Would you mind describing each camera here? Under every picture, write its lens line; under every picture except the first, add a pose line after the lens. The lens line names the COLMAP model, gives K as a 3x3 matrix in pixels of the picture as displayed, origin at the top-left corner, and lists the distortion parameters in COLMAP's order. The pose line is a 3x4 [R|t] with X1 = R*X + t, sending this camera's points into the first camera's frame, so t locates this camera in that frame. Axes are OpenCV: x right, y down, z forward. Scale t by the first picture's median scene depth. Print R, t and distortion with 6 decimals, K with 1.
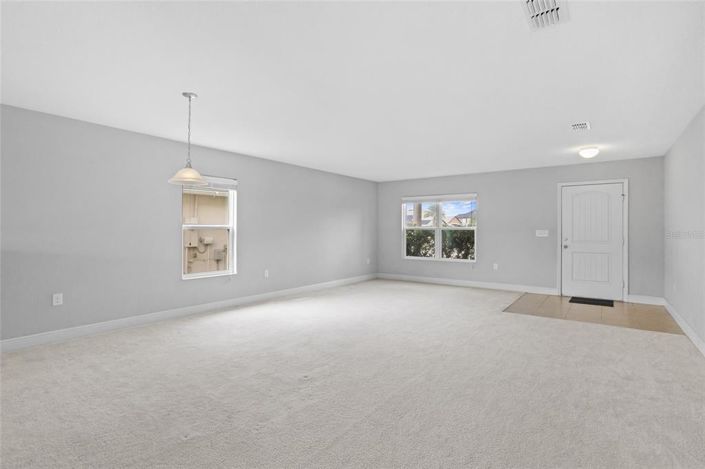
lens RADIAL K [[343.6, 0, 352.5], [0, 343.6, 234.5], [0, 0, 1]] dist [-0.000101, 0.000121]
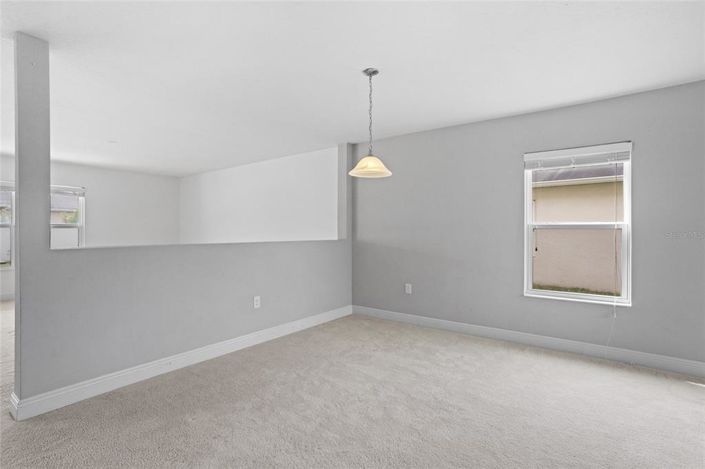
lens RADIAL K [[343.6, 0, 352.5], [0, 343.6, 234.5], [0, 0, 1]] dist [-0.000101, 0.000121]
pose [[0.025904, 0.006927, -0.999640, 0.213152], [-0.012467, 0.999900, 0.006606, -0.001869], [0.999587, 0.012291, 0.025988, 0.522502]]
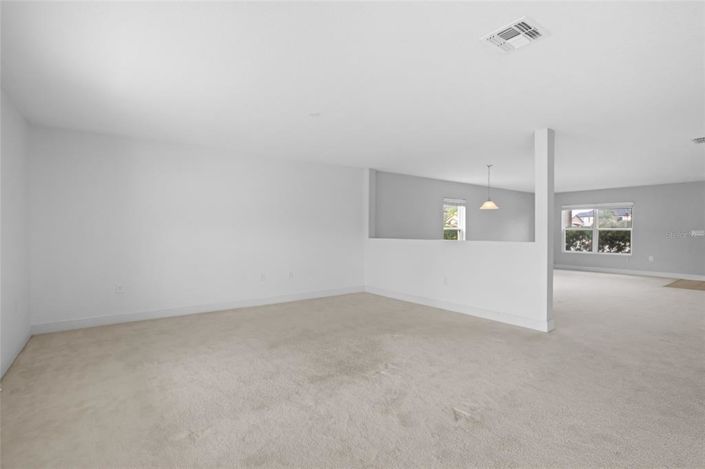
lens RADIAL K [[343.6, 0, 352.5], [0, 343.6, 234.5], [0, 0, 1]] dist [-0.000101, 0.000121]
pose [[0.965956, 0.001133, -0.258703, -0.415650], [-0.000895, 0.999999, 0.001039, 0.002032], [0.258704, -0.000772, 0.965956, -0.671003]]
